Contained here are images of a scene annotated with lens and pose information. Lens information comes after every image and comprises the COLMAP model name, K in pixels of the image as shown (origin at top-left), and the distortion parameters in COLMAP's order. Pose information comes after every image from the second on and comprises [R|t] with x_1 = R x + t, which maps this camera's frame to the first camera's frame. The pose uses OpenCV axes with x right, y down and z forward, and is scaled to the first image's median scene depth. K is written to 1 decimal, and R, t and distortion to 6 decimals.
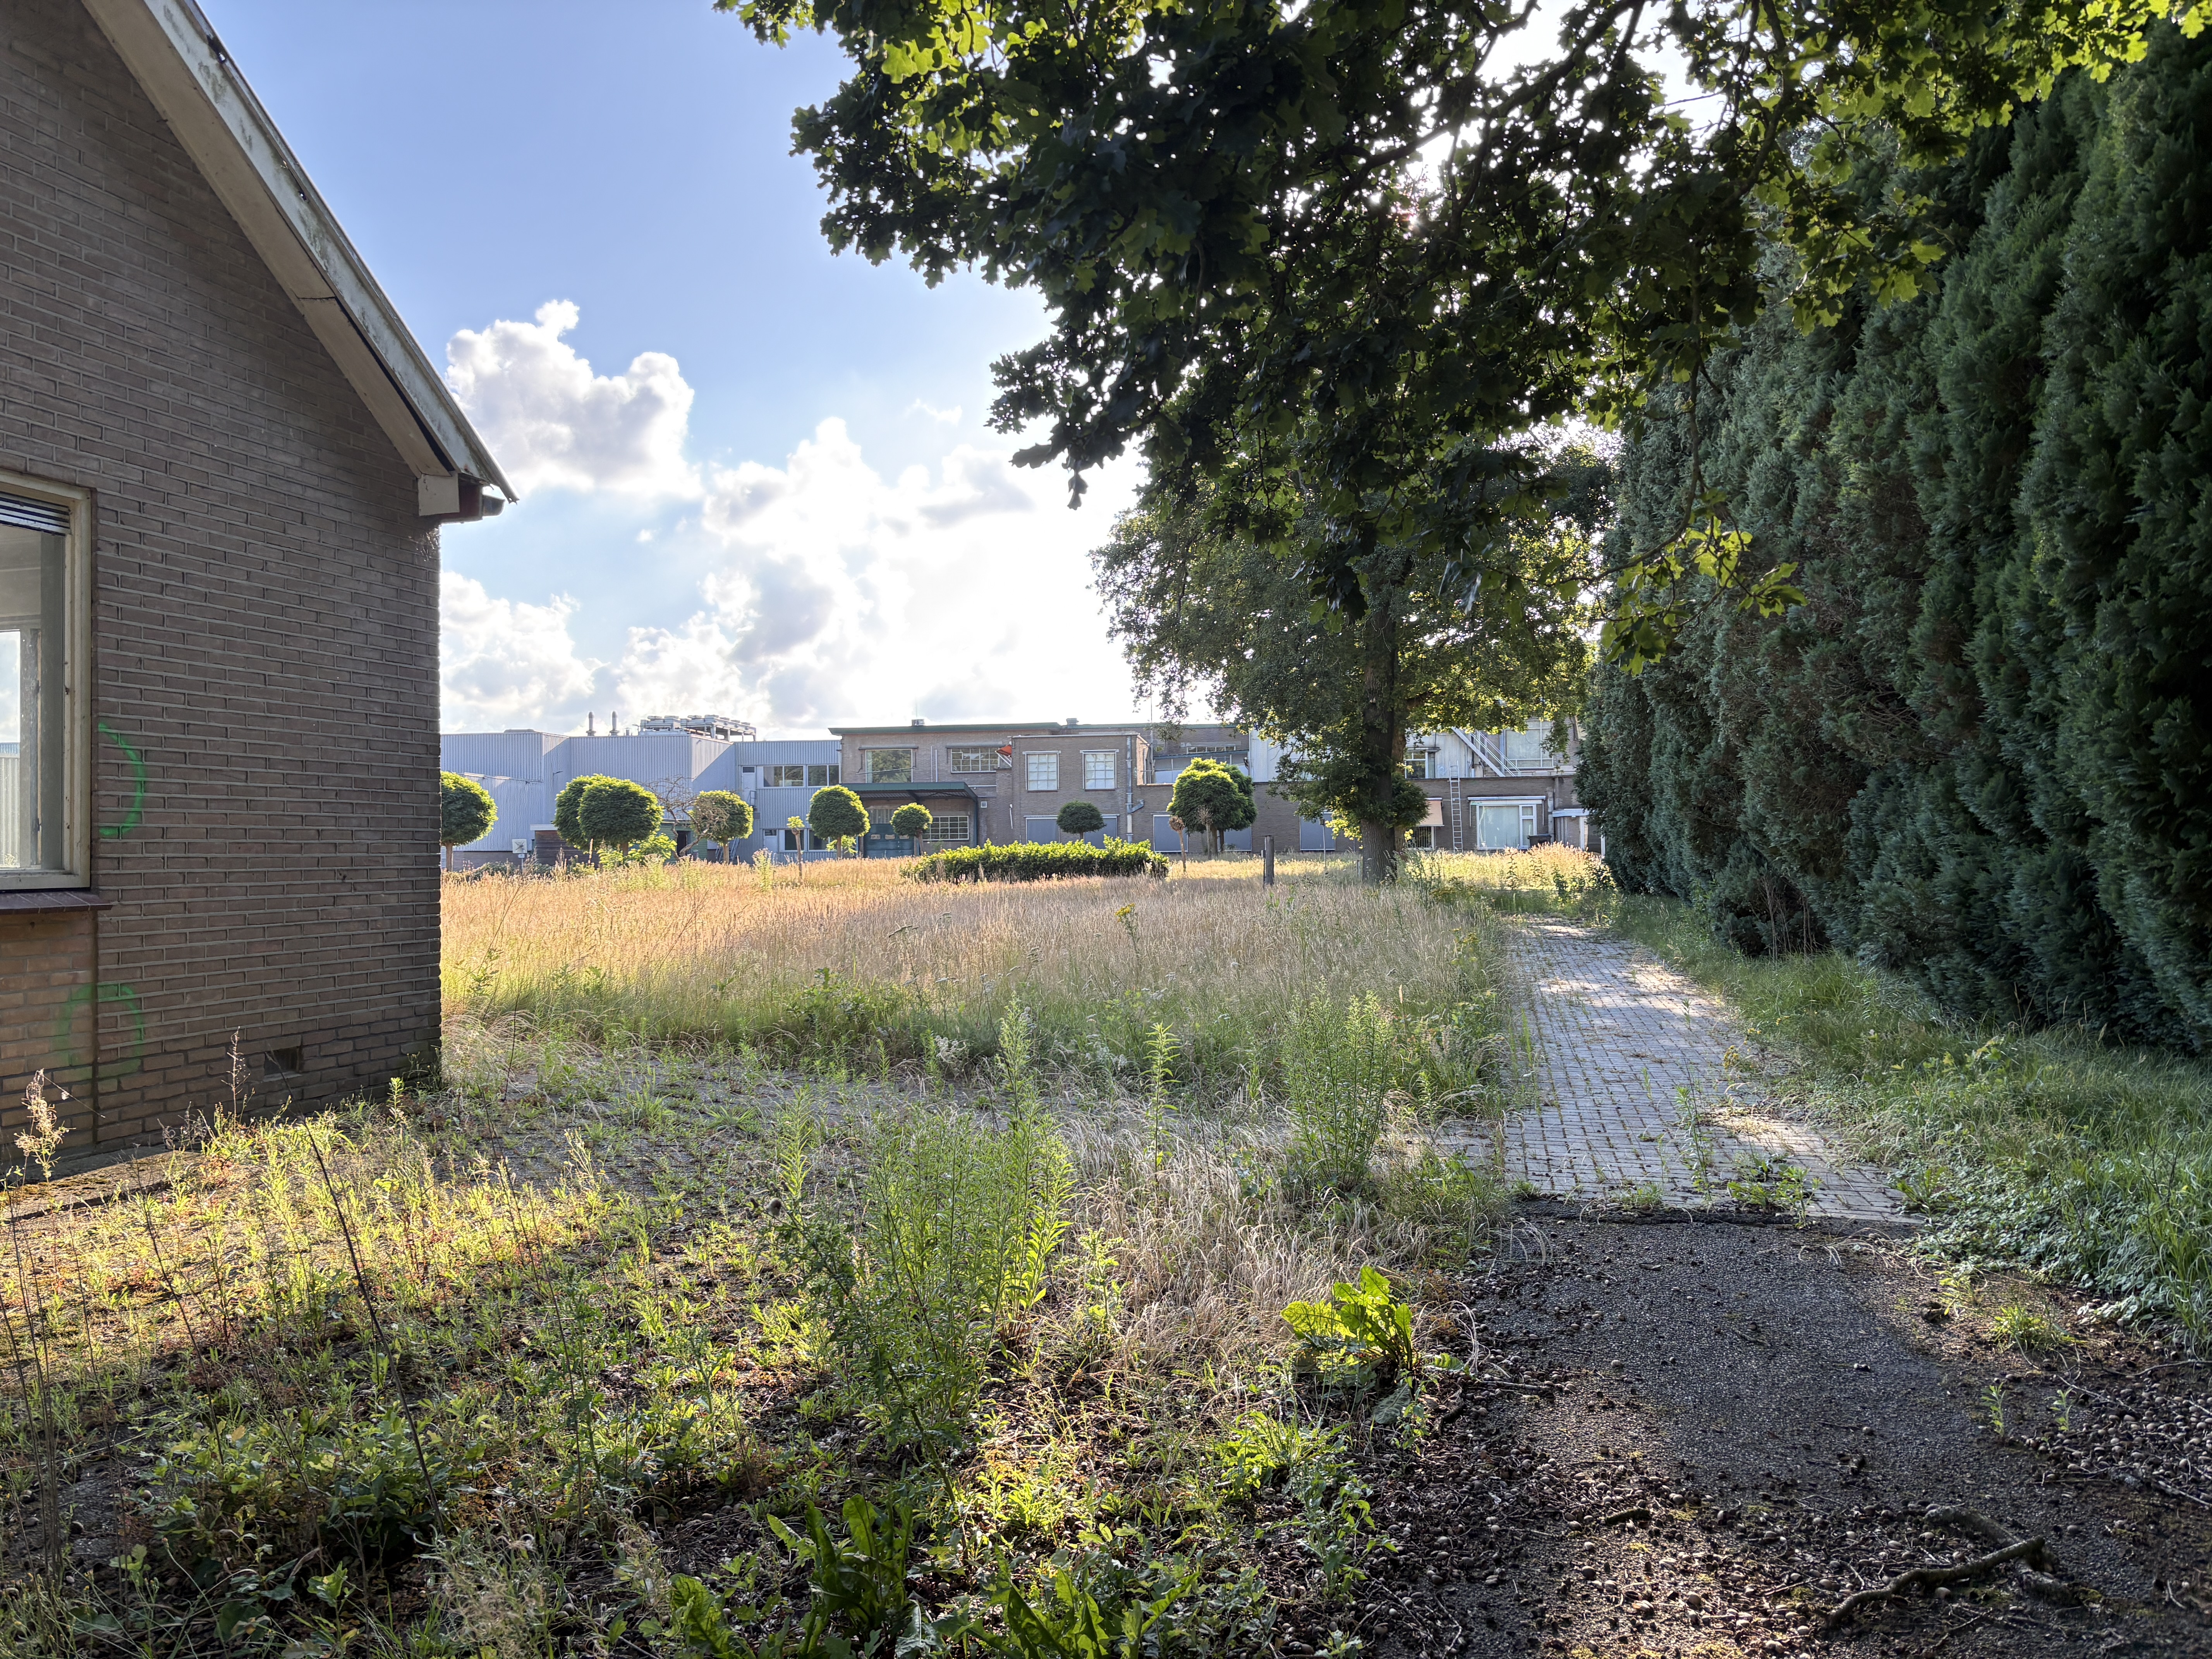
lens RADIAL K [[1673.0, 0, 1096.2], [0, 1673.0, 812.4], [0, 0, 1]] dist [-0.009052, 0.019615]
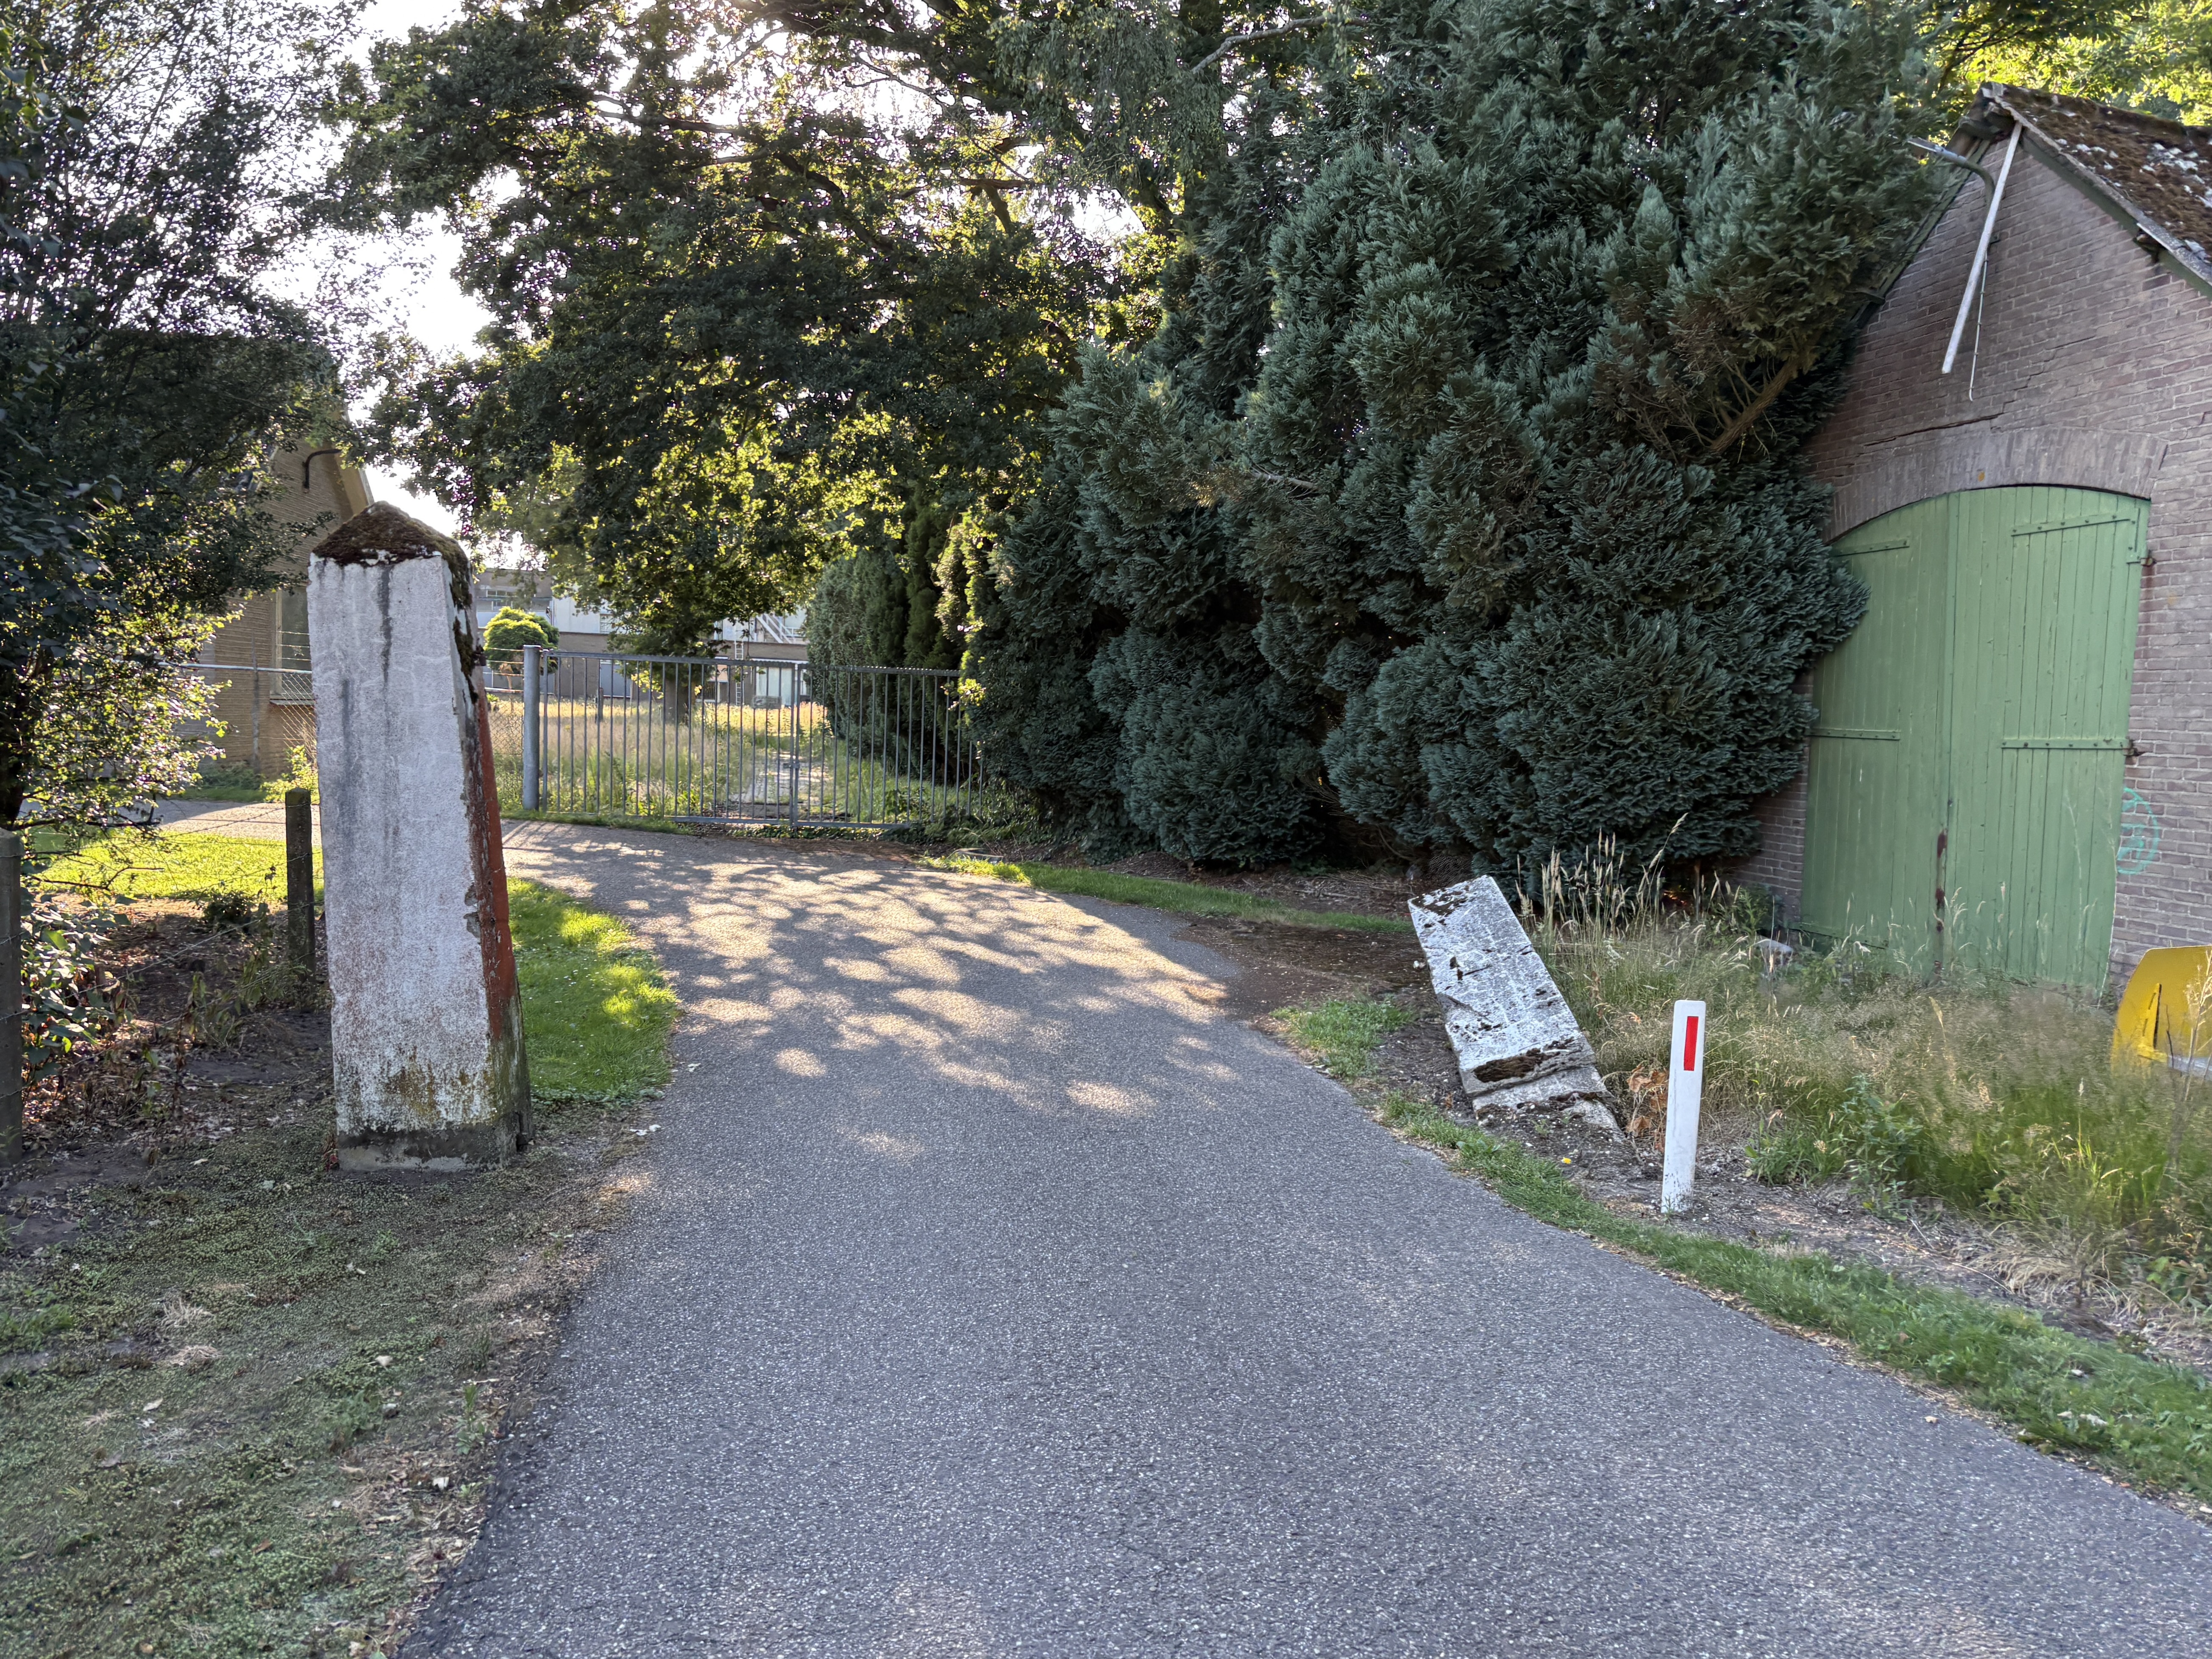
lens RADIAL K [[1805.7, 0, 1111.9], [0, 1805.7, 850.2], [0, 0, 1]] dist [0.058332, -0.000294]
pose [[0.916179, 0.020048, 0.400268, -0.430461], [-0.062010, 0.993812, 0.092158, -0.069320], [-0.395943, -0.109254, 0.911753, -2.296540]]
